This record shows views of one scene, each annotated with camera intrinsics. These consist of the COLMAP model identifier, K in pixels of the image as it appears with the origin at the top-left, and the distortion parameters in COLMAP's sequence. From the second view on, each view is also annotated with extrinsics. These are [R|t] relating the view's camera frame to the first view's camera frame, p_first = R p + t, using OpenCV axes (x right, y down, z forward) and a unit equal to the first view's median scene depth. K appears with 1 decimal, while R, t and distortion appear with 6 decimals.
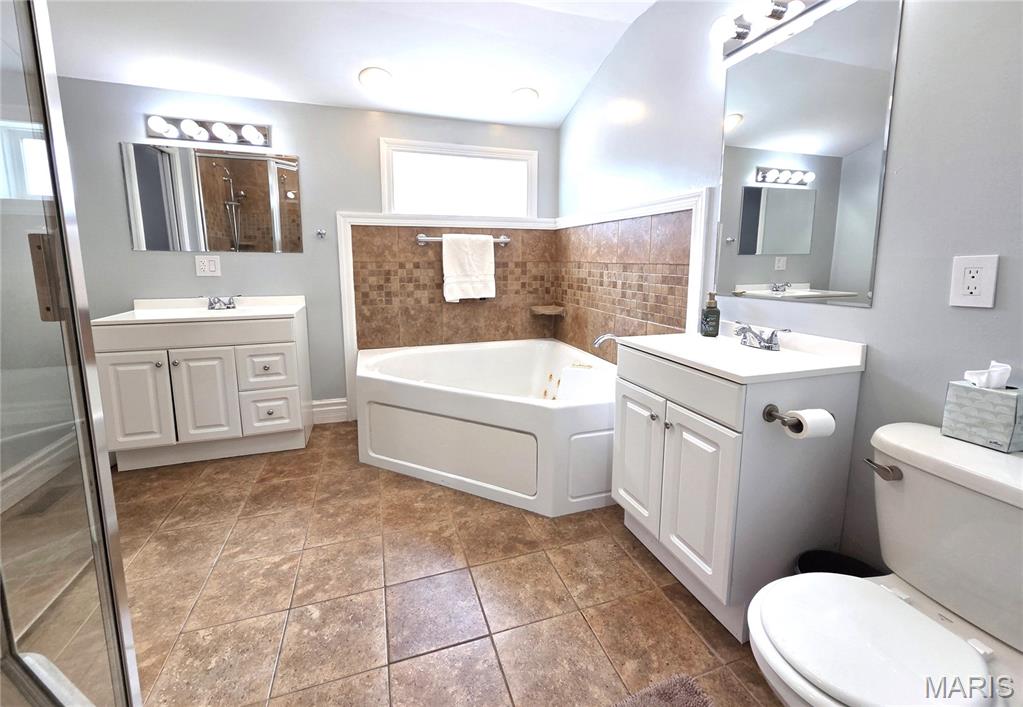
lens RADIAL K [[428.2, 0, 510.0], [0, 428.2, 315.2], [0, 0, 1]] dist [0.001127, 0.000114]
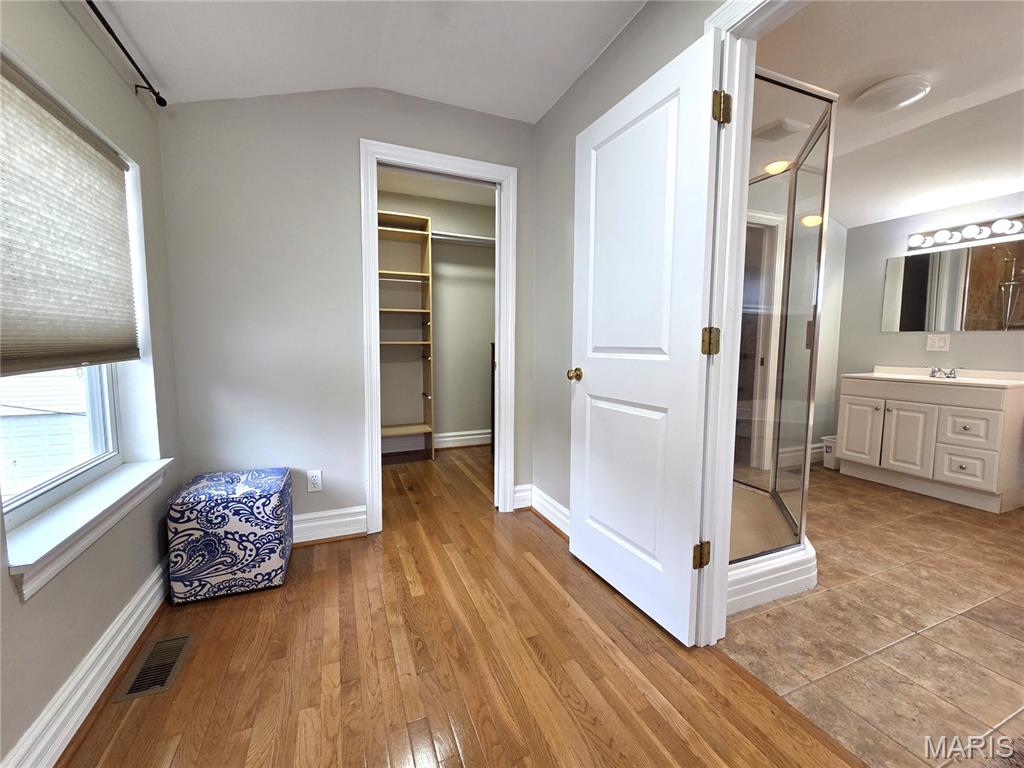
lens RADIAL K [[417.1, 0, 512.0], [0, 417.1, 384.0], [0, 0, 1]] dist [0.000474, -0.000108]
pose [[0.077303, 0.094756, -0.992495, 0.491184], [-0.137306, 0.987000, 0.083537, 0.085237], [0.987508, 0.129818, 0.089309, -0.370817]]
